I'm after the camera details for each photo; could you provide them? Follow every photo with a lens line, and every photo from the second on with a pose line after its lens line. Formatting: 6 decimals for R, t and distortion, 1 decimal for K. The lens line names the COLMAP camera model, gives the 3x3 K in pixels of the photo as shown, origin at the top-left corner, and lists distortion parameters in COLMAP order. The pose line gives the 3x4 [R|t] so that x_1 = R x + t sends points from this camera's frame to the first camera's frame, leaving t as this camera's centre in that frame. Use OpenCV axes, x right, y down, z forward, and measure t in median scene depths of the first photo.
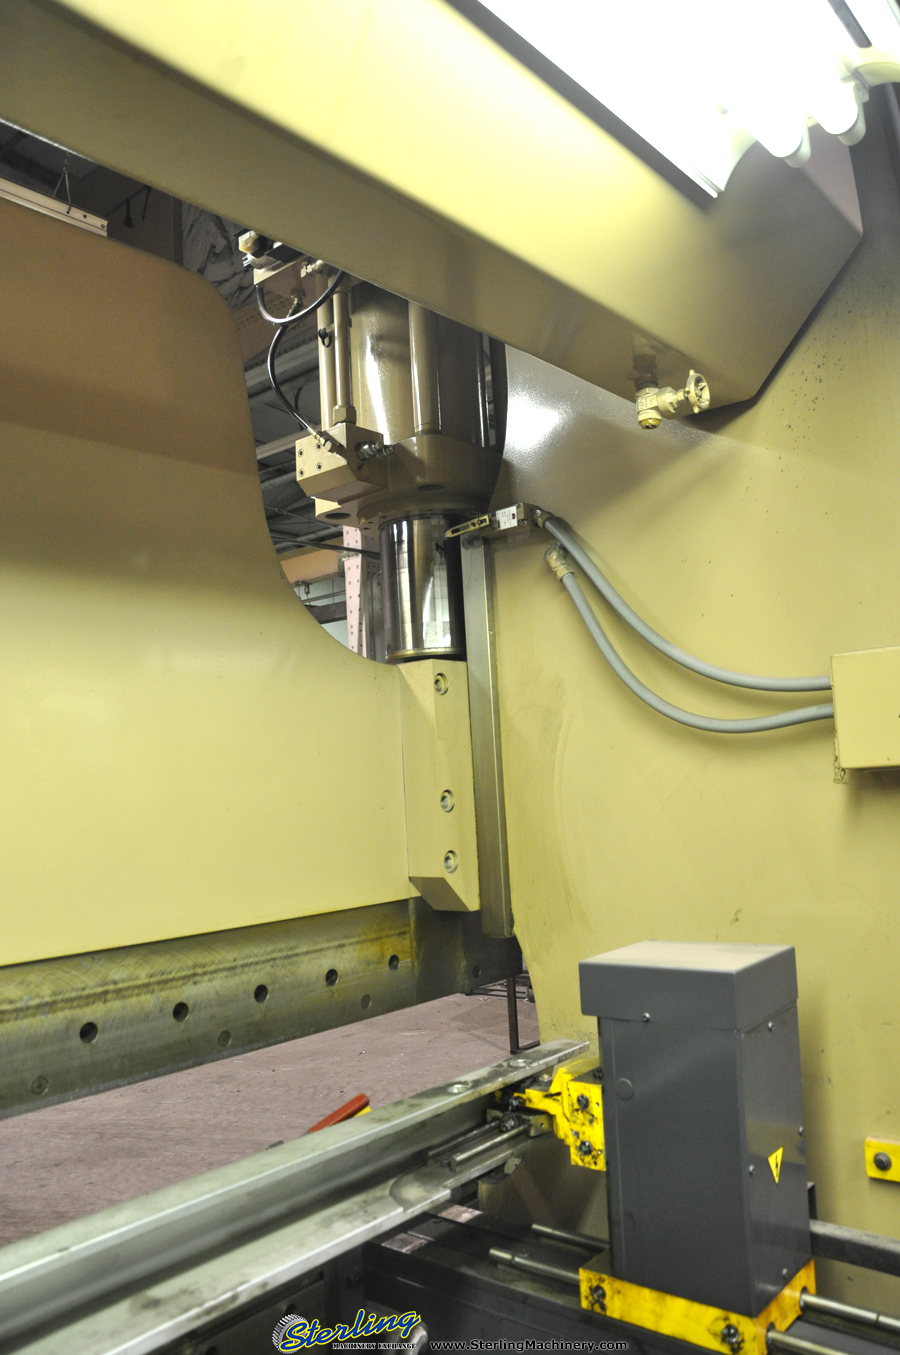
lens RADIAL K [[1053.8, 0, 453.8], [0, 1053.8, 696.5], [0, 0, 1]] dist [-0.150065, 0.106226]
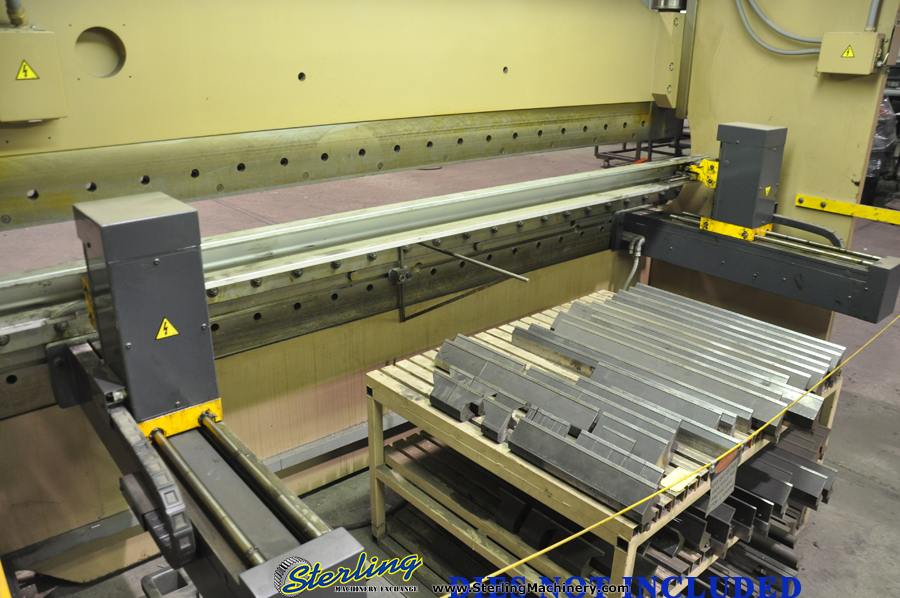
lens RADIAL K [[699.9, 0, 454.8], [0, 699.9, 298.6], [0, 0, 1]] dist [-0.150065, 0.106226]
pose [[0.983513, 0.123677, -0.131930, -0.328027], [-0.054130, 0.897452, 0.437778, -0.135738], [0.172544, -0.423419, 0.889351, -1.210834]]
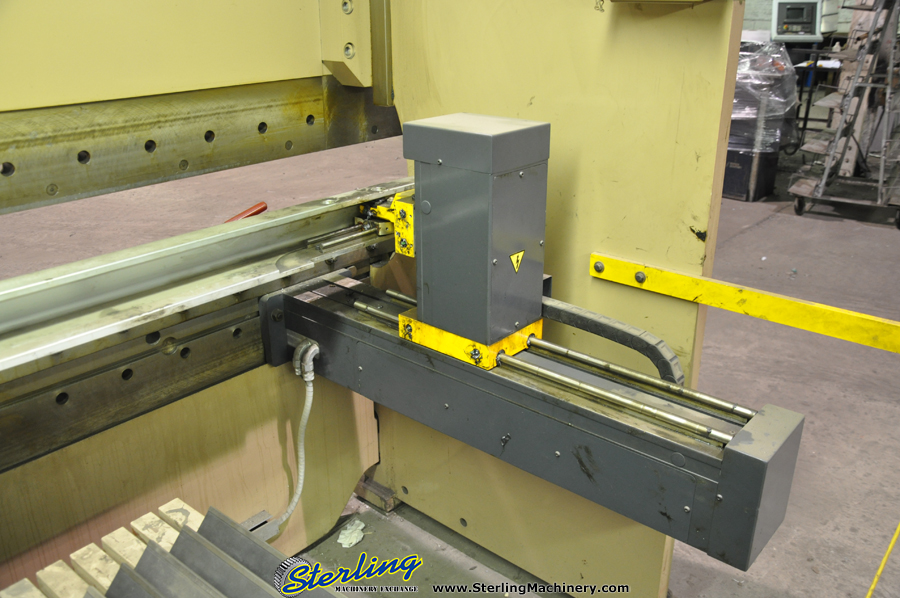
lens RADIAL K [[780.1, 0, 453.3], [0, 780.1, 299.1], [0, 0, 1]] dist [-0.101441, 0.080654]
pose [[0.998438, 0.055114, 0.009181, 0.189332], [-0.053418, 0.893402, 0.446071, -0.019682], [0.016382, -0.445865, 0.894951, -0.103651]]
